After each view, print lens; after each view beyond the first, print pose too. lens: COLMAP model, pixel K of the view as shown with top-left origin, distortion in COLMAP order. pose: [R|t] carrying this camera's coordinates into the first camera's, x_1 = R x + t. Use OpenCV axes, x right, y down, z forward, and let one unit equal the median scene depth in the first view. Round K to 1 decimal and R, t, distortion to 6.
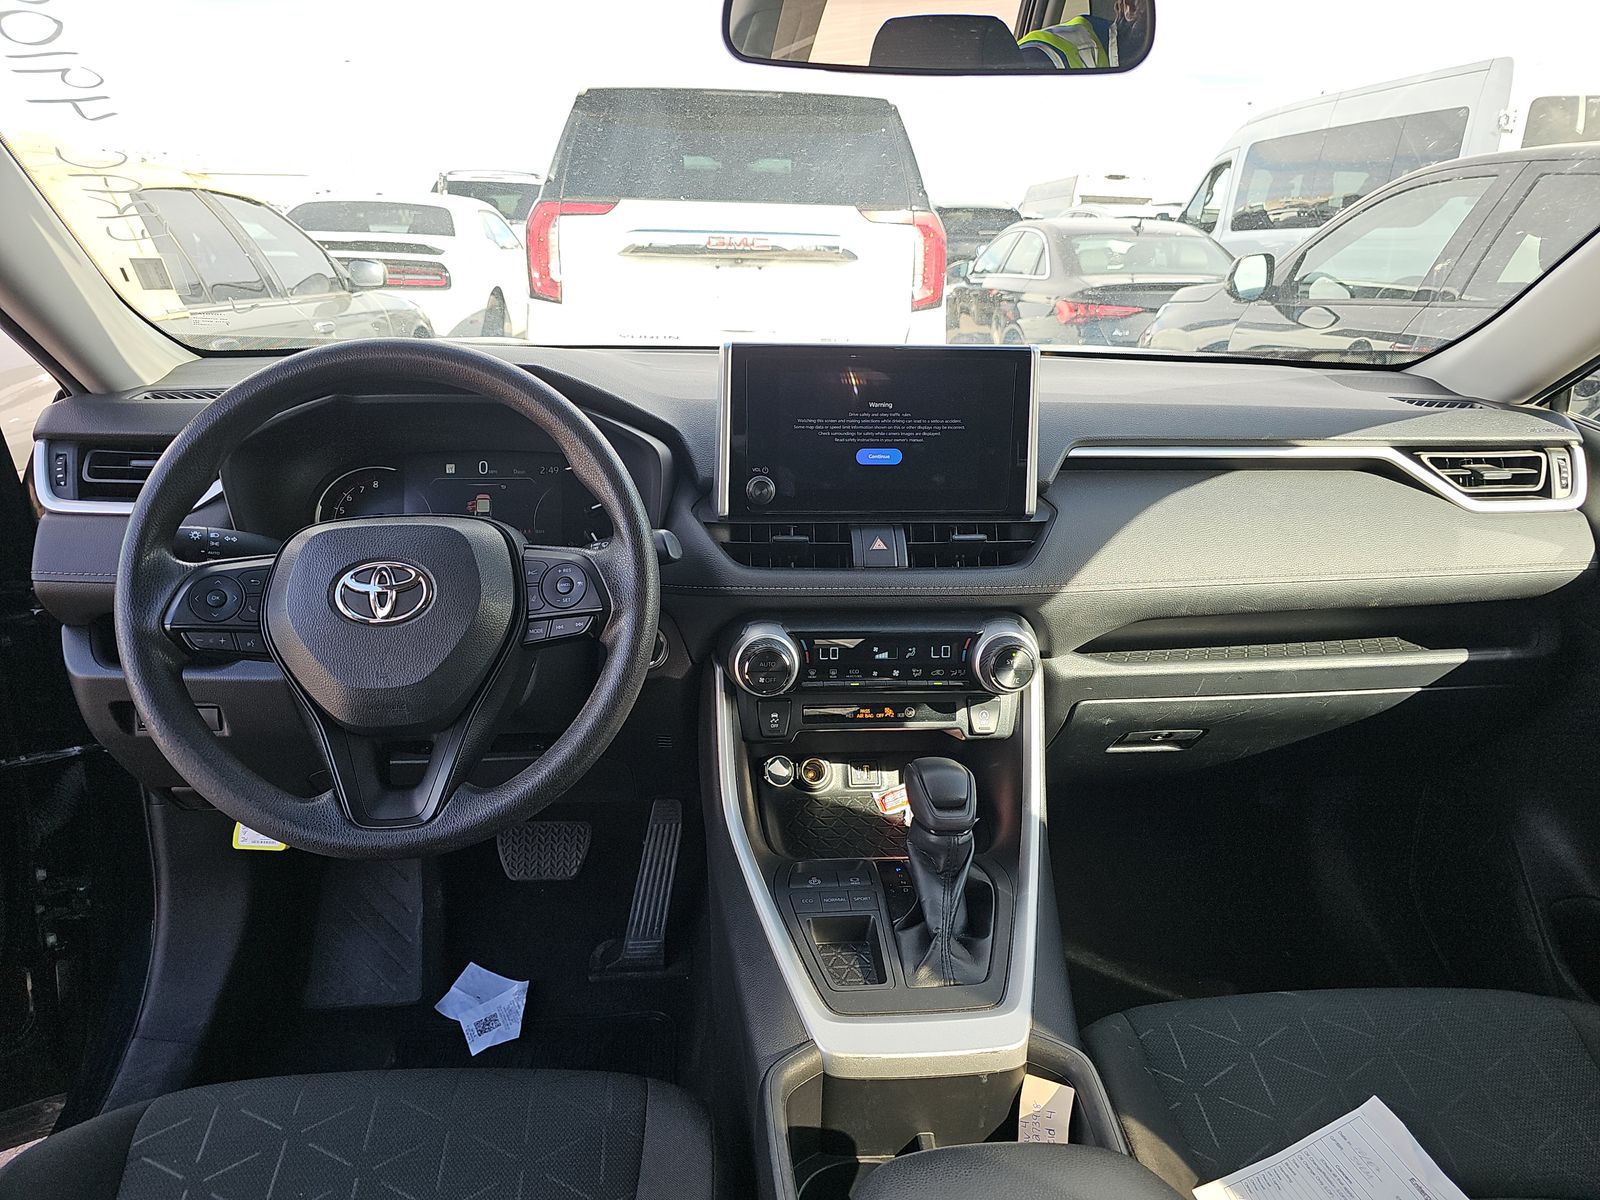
lens RADIAL K [[1091.0, 0, 797.8], [0, 1091.0, 677.7], [0, 0, 1]] dist [0.032364, -0.048053]
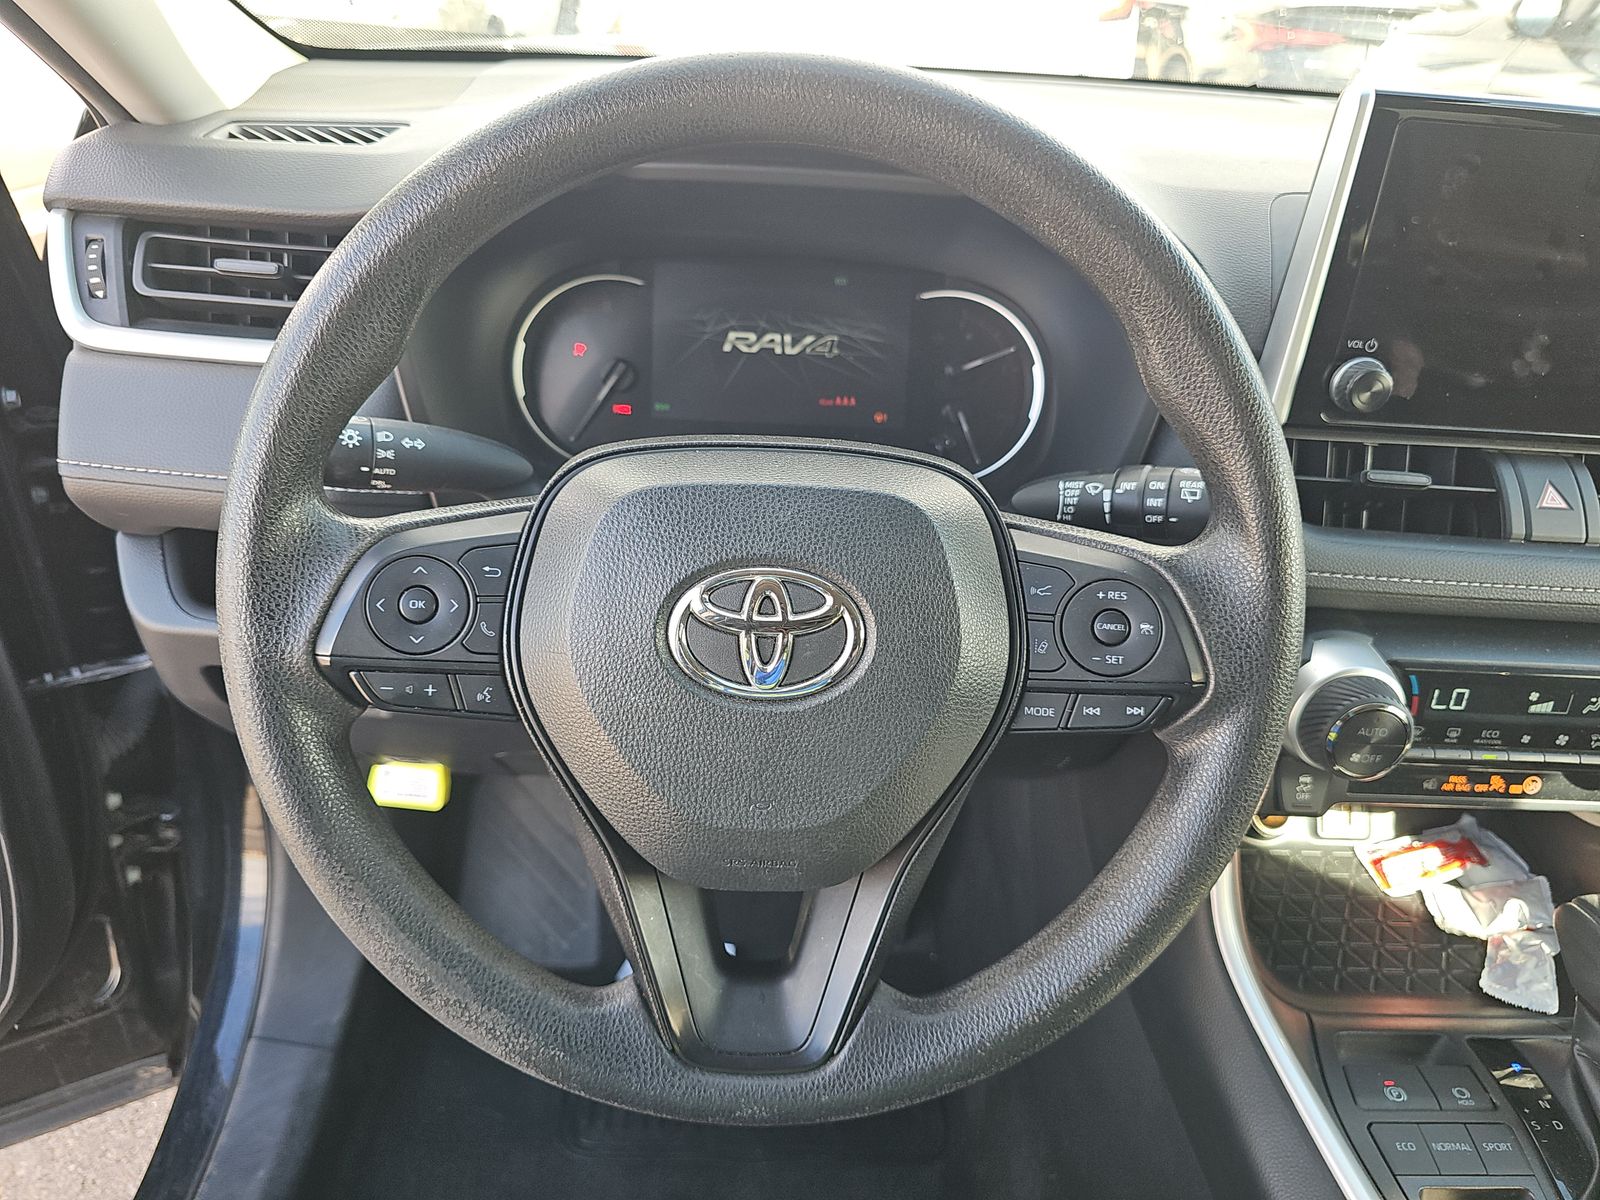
lens RADIAL K [[1091.0, 0, 797.8], [0, 1091.0, 677.7], [0, 0, 1]] dist [0.032364, -0.048053]
pose [[0.996843, 0.070359, -0.036784, -0.274115], [-0.060601, 0.973613, 0.220012, -0.130871], [0.051293, -0.217088, 0.974804, 0.420082]]
